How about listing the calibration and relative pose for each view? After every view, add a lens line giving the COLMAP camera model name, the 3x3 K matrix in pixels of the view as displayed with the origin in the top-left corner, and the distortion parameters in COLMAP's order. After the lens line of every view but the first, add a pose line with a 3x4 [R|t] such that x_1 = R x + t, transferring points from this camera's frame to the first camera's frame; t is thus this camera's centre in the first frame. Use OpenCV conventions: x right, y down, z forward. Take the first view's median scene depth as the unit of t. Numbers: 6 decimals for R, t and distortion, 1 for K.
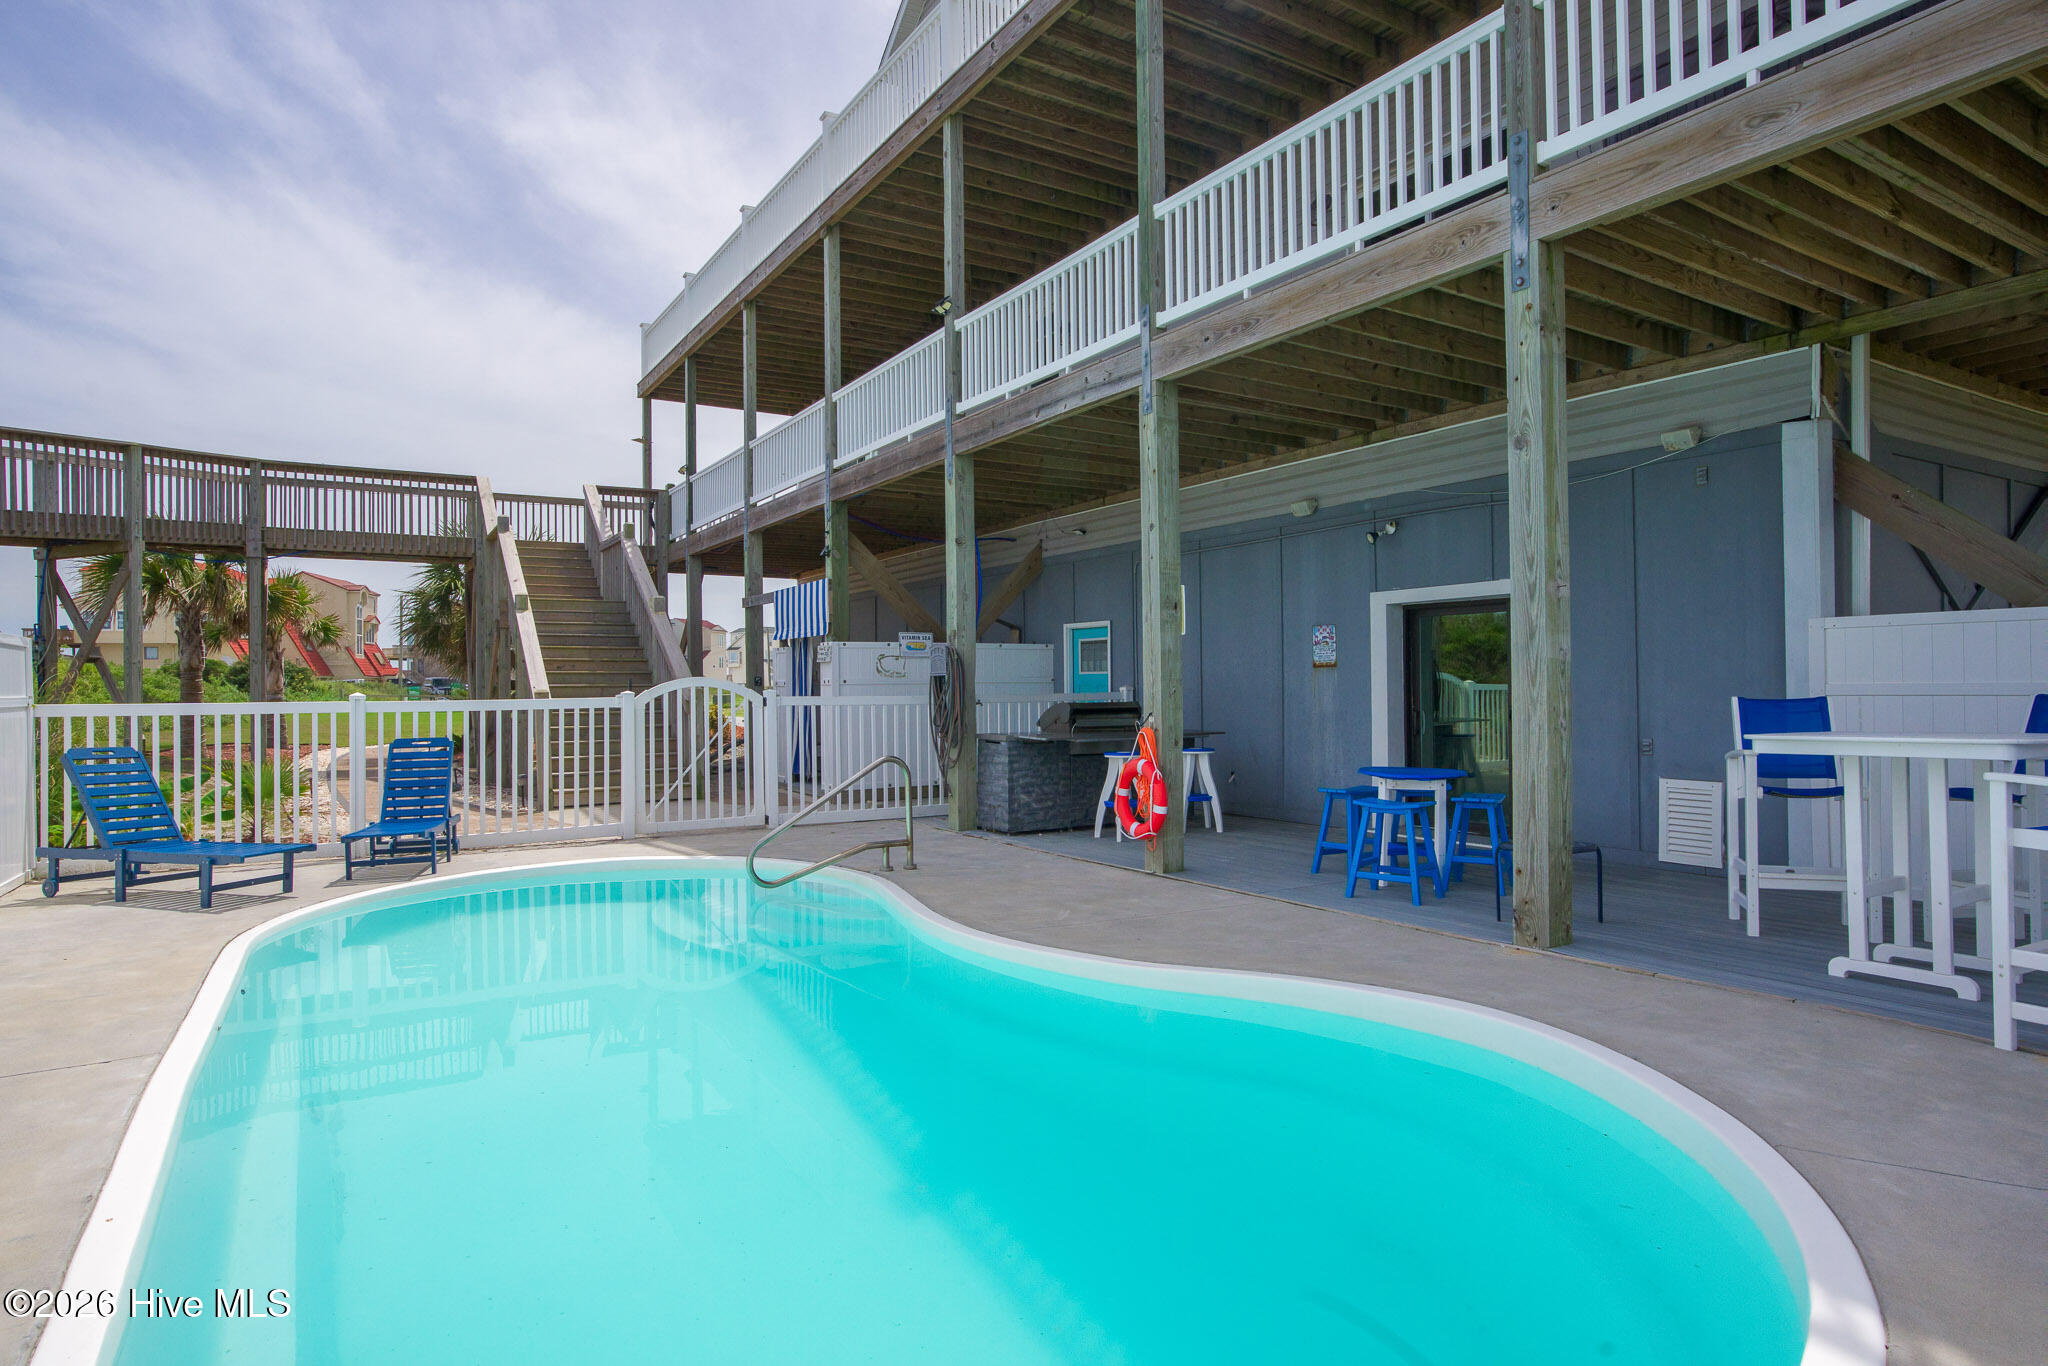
lens RADIAL K [[1151.2, 0, 1045.2], [0, 1151.2, 681.5], [0, 0, 1]] dist [0.001987, -0.000583]
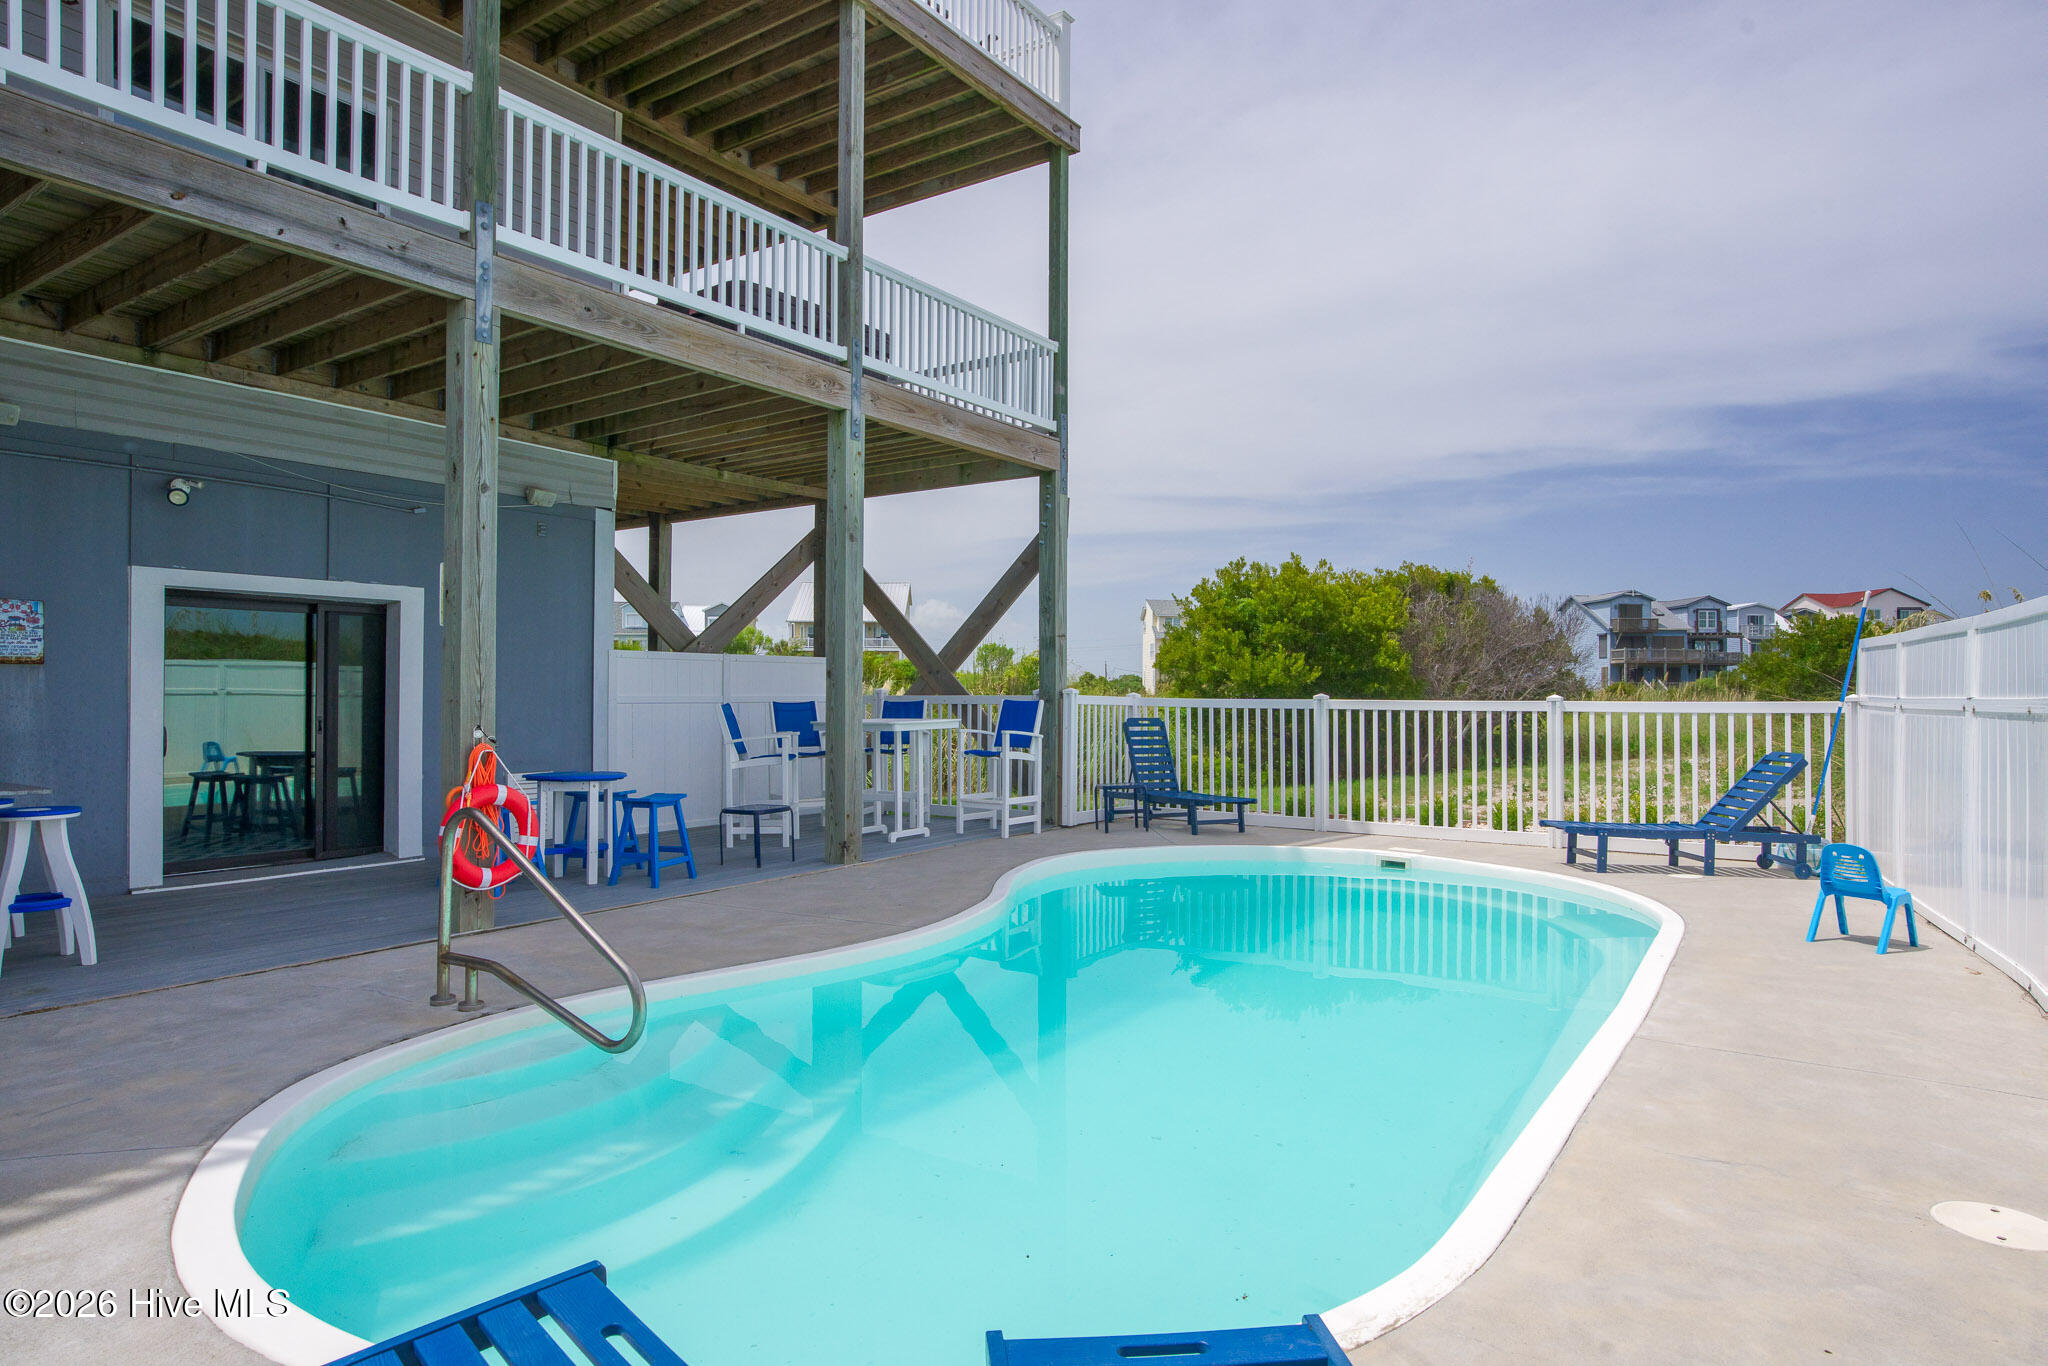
lens RADIAL K [[1151.2, 0, 1045.2], [0, 1151.2, 681.5], [0, 0, 1]] dist [0.001987, -0.000583]
pose [[-0.393920, 0.018311, 0.918962, -0.753634], [-0.003196, 0.999768, -0.021291, 0.011929], [-0.919139, -0.011324, -0.393770, 0.931214]]
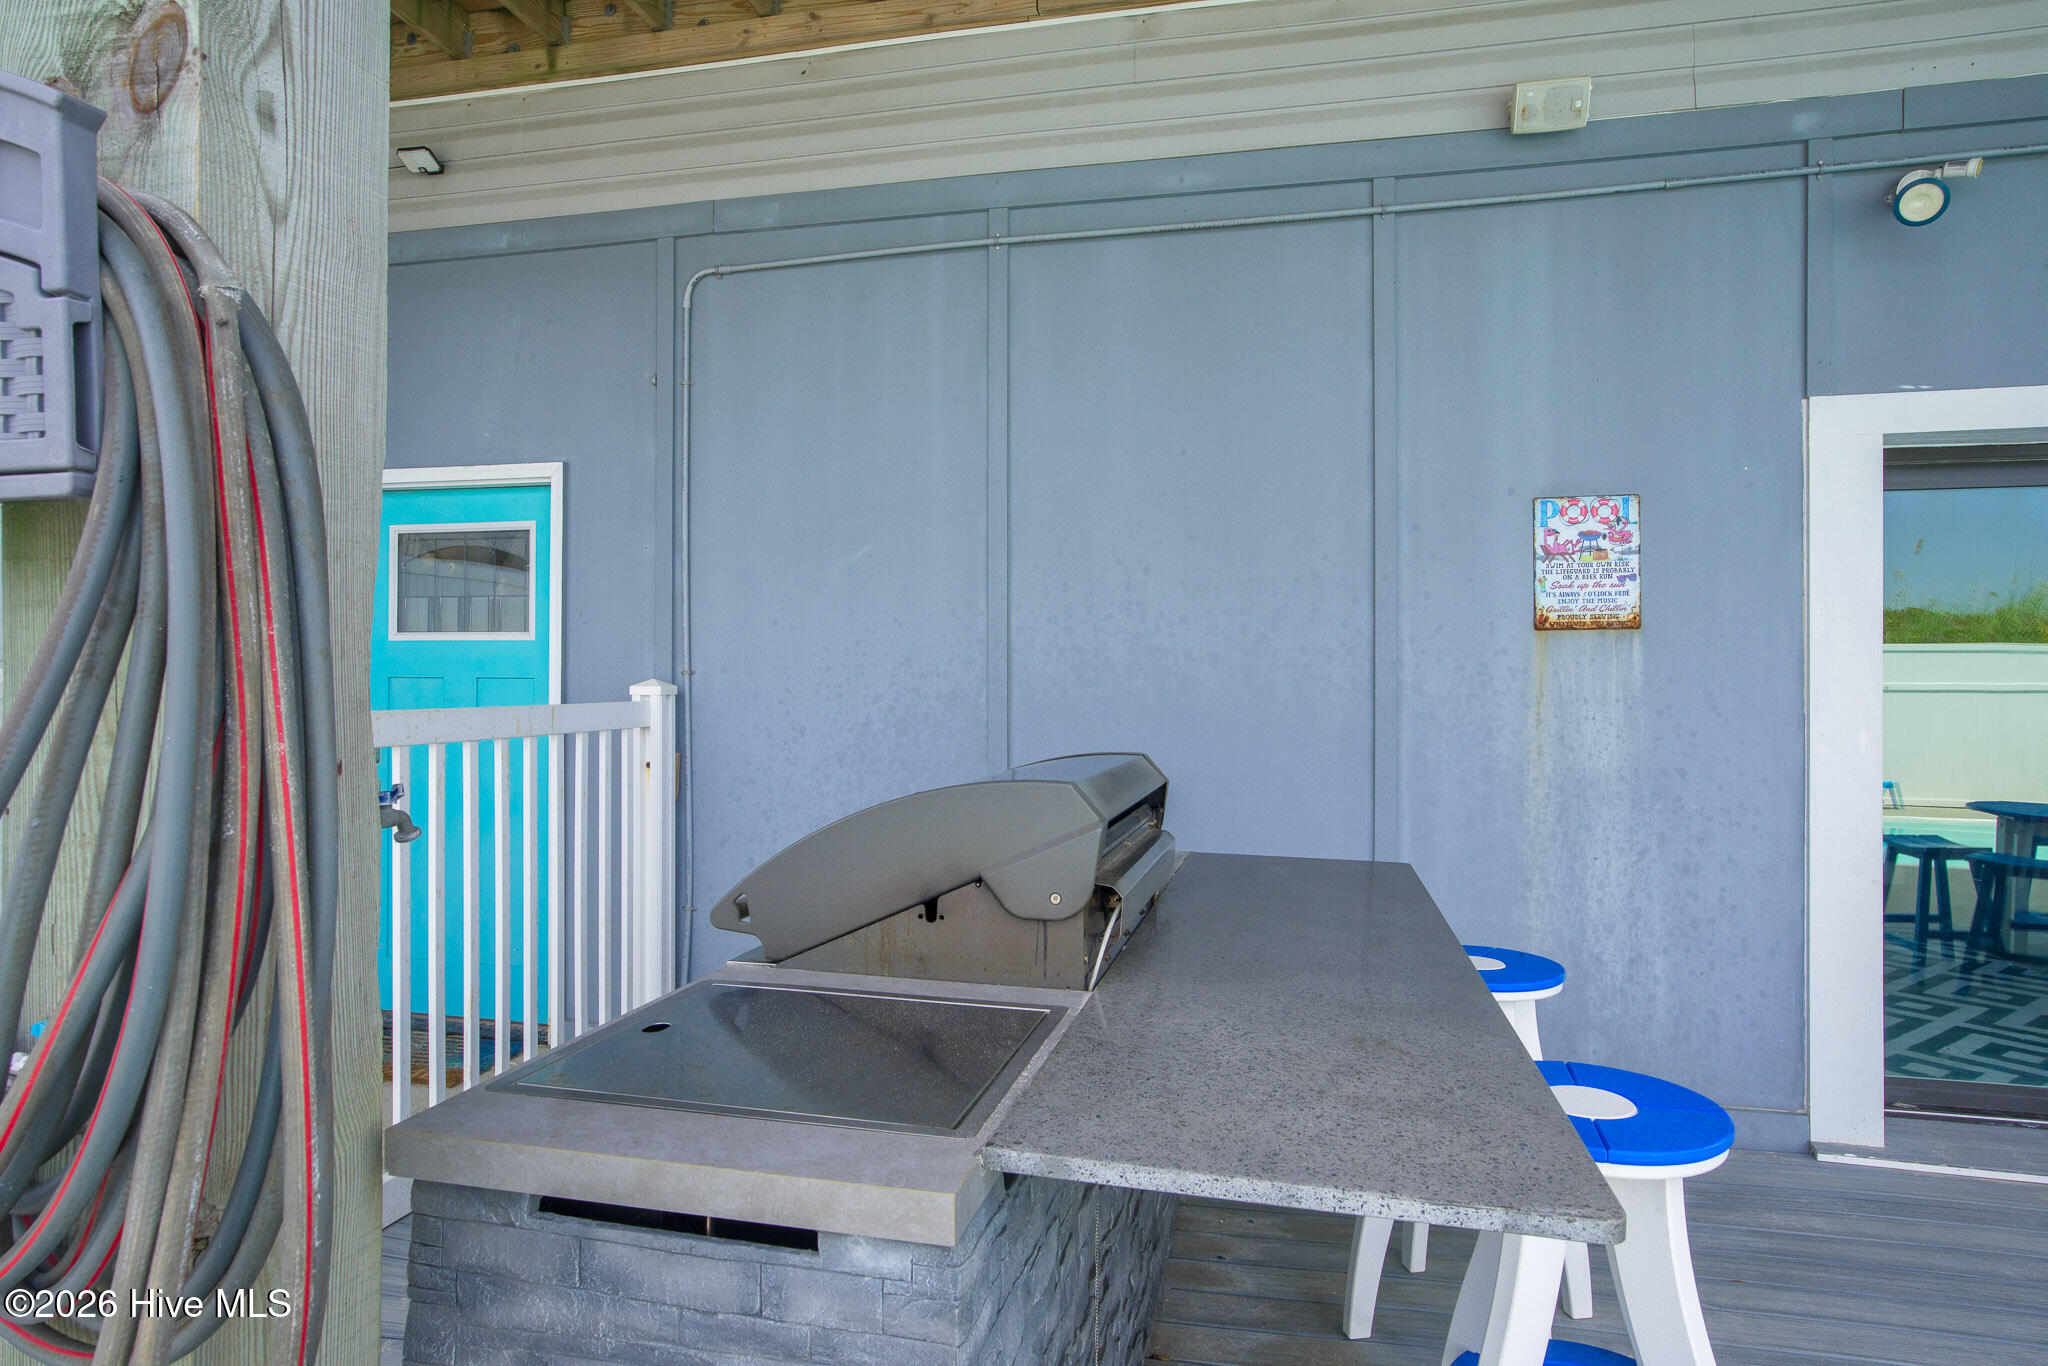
lens RADIAL K [[1283.5, 0, 1024.0], [0, 1283.5, 683.0], [0, 0, 1]] dist [0.000436, 0.005260]
pose [[0.728303, 0.044855, 0.683785, -0.137507], [-0.032377, 0.998993, -0.031047, 0.022929], [-0.684490, 0.000473, 0.729022, 1.098093]]
